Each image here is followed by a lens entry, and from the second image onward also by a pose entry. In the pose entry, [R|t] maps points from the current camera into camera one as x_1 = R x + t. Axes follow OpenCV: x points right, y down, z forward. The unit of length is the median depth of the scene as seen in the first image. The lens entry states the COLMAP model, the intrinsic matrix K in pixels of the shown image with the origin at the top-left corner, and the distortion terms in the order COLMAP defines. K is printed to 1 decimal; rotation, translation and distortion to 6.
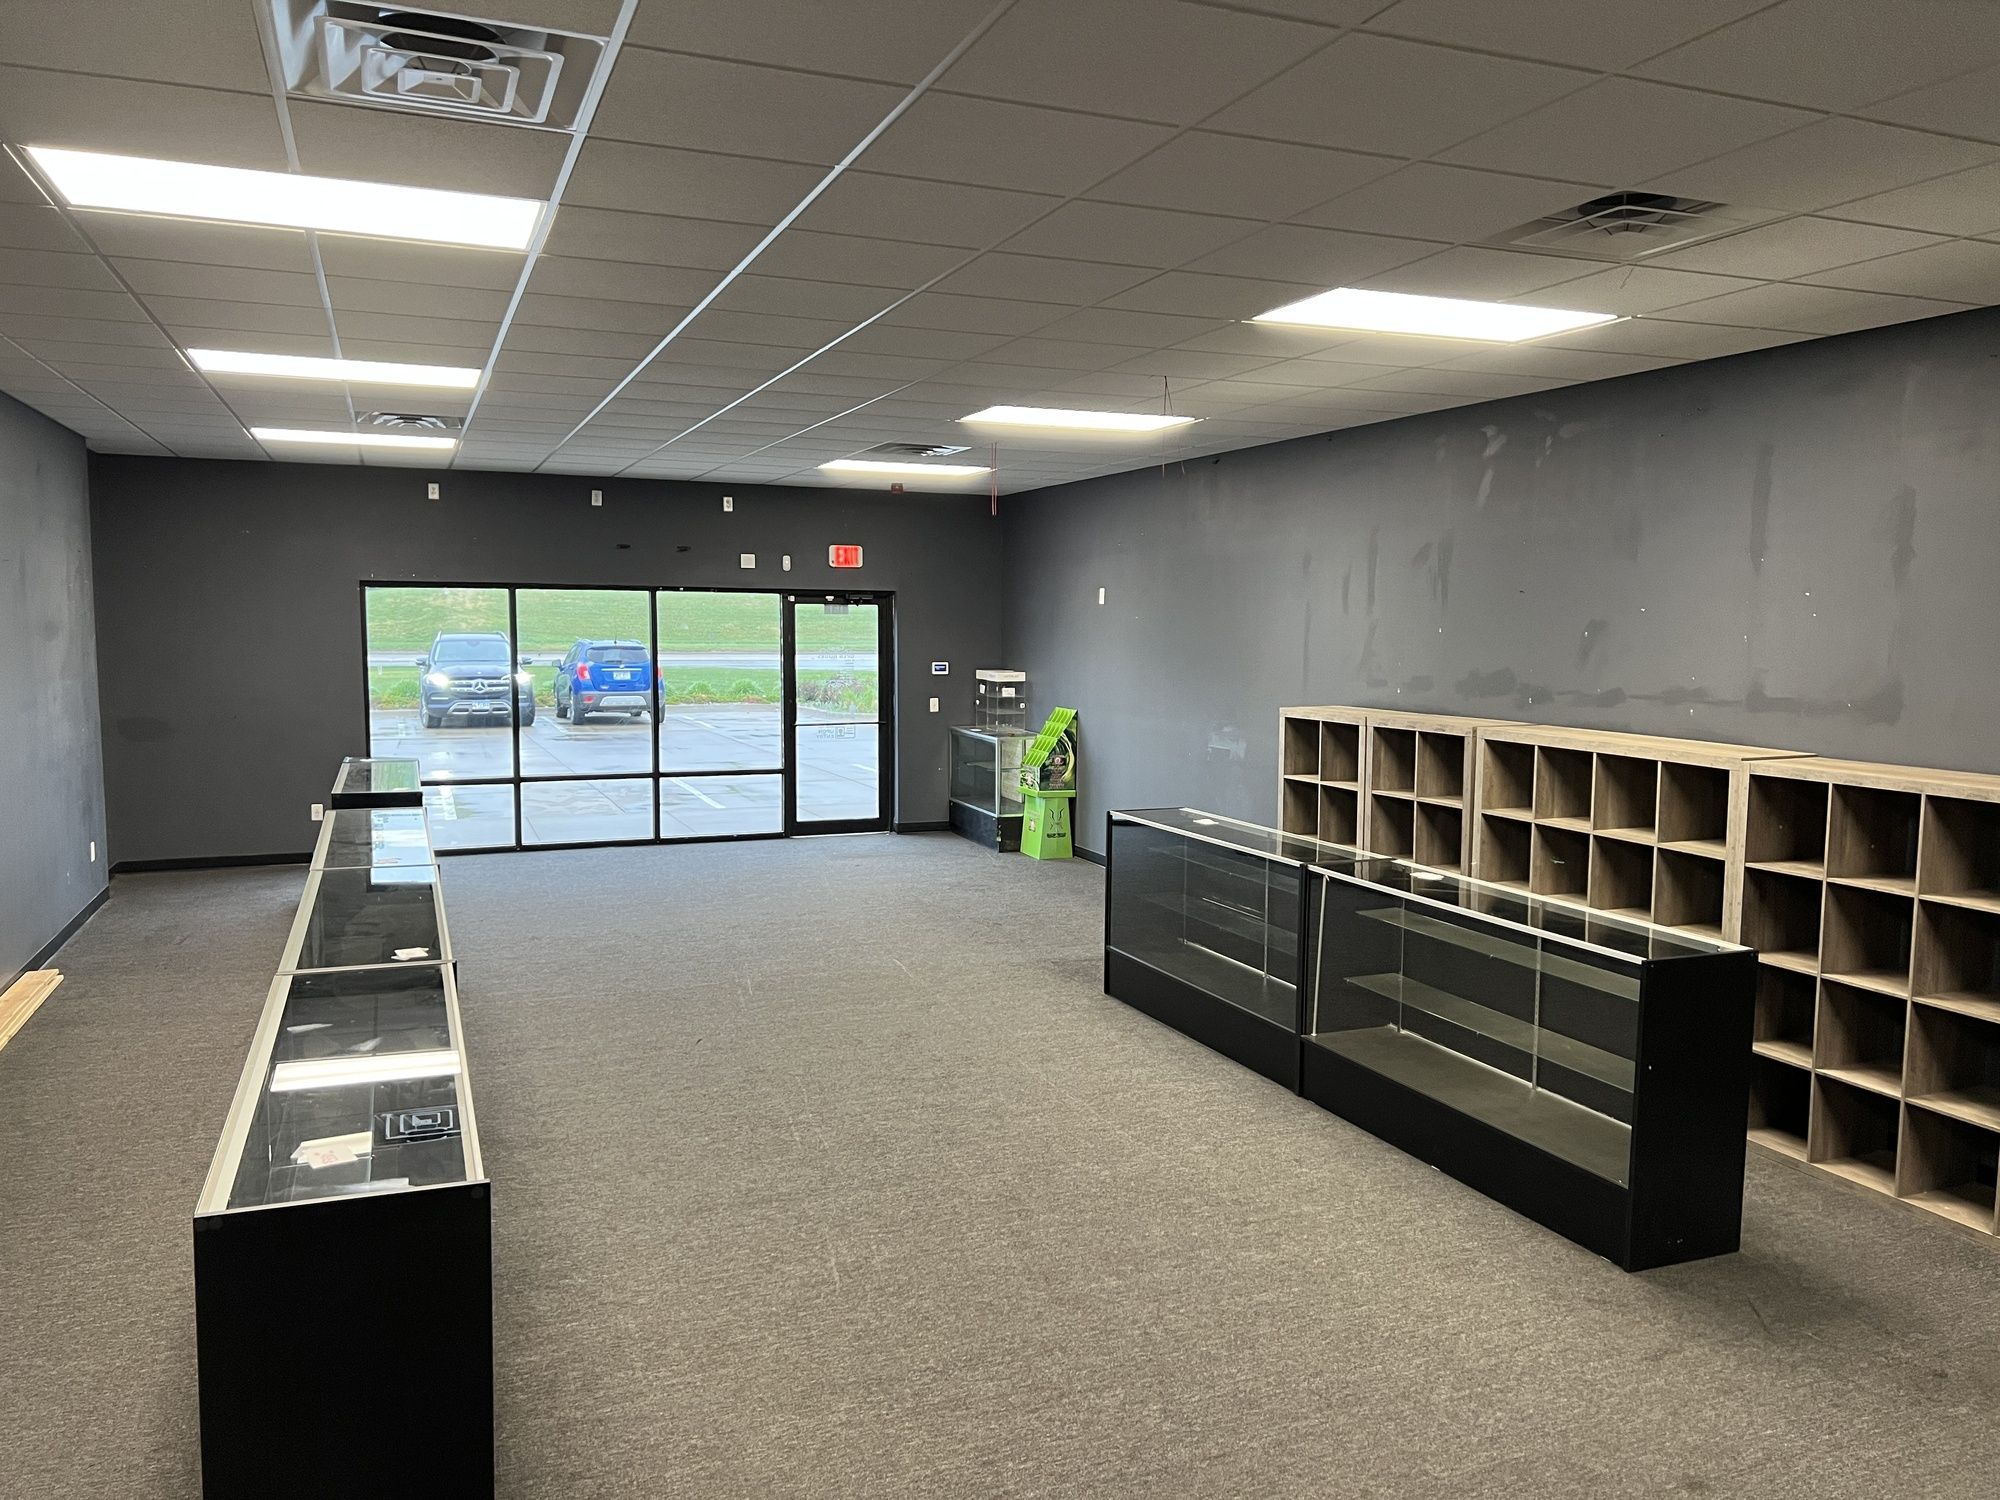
lens RADIAL K [[1496.1, 0, 1005.1], [0, 1496.1, 759.2], [0, 0, 1]] dist [0.097087, -0.135237]
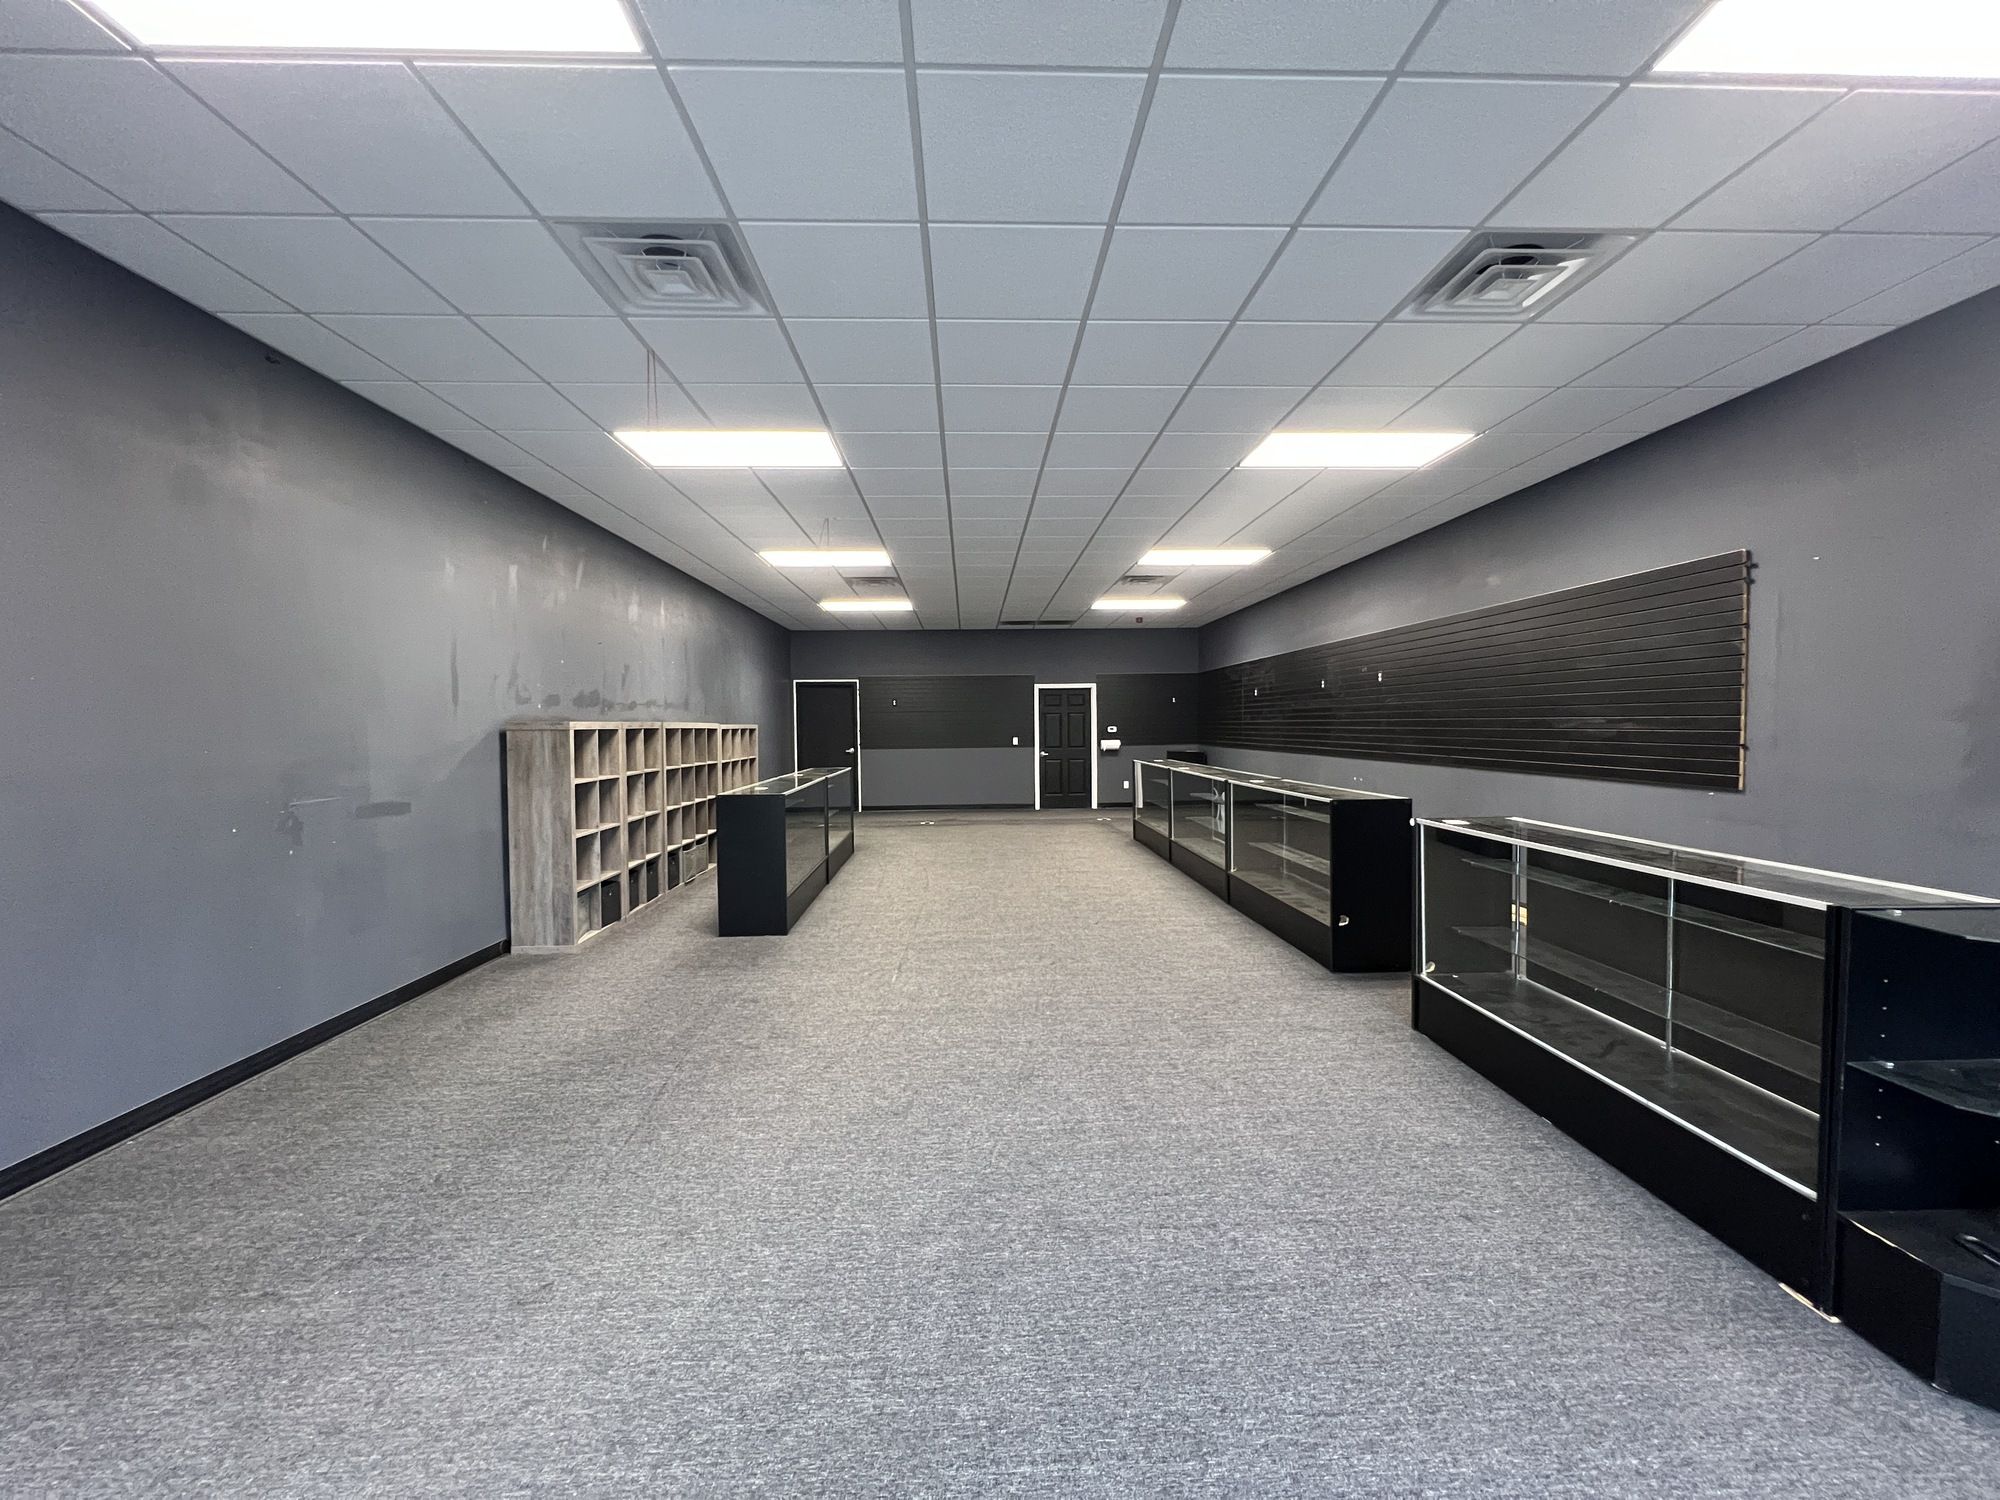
lens RADIAL K [[797.5, 0, 996.5], [0, 797.5, 750.4], [0, 0, 1]] dist [-0.000895, 0.000153]
pose [[-0.939789, -0.009863, 0.341613, -0.280339], [0.034604, 0.991700, 0.123828, -0.066659], [-0.339999, 0.128193, -0.931648, 1.271825]]
